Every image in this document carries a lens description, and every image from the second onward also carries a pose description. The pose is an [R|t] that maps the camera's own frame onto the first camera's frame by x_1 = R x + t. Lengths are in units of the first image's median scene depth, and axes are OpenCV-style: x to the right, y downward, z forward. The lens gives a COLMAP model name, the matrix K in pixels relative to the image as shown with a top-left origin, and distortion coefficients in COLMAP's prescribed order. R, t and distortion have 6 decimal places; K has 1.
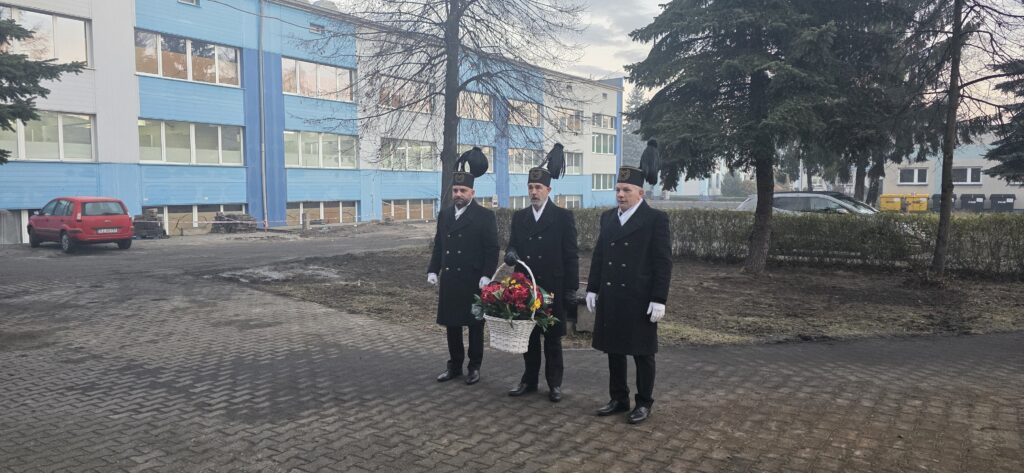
lens RADIAL K [[683.4, 0, 512.0], [0, 683.4, 236.5], [0, 0, 1]] dist [0.045443, -0.003169]
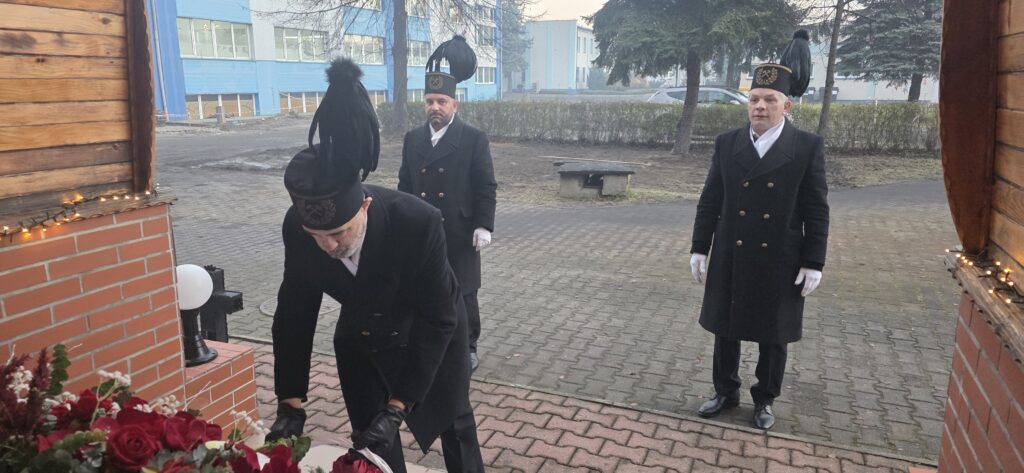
lens RADIAL K [[683.4, 0, 512.0], [0, 683.4, 236.5], [0, 0, 1]] dist [0.045443, -0.003169]
pose [[0.978534, -0.042233, 0.201713, -0.096869], [0.011012, 0.988094, 0.153457, 0.003425], [-0.205793, -0.147941, 0.967348, -0.073031]]
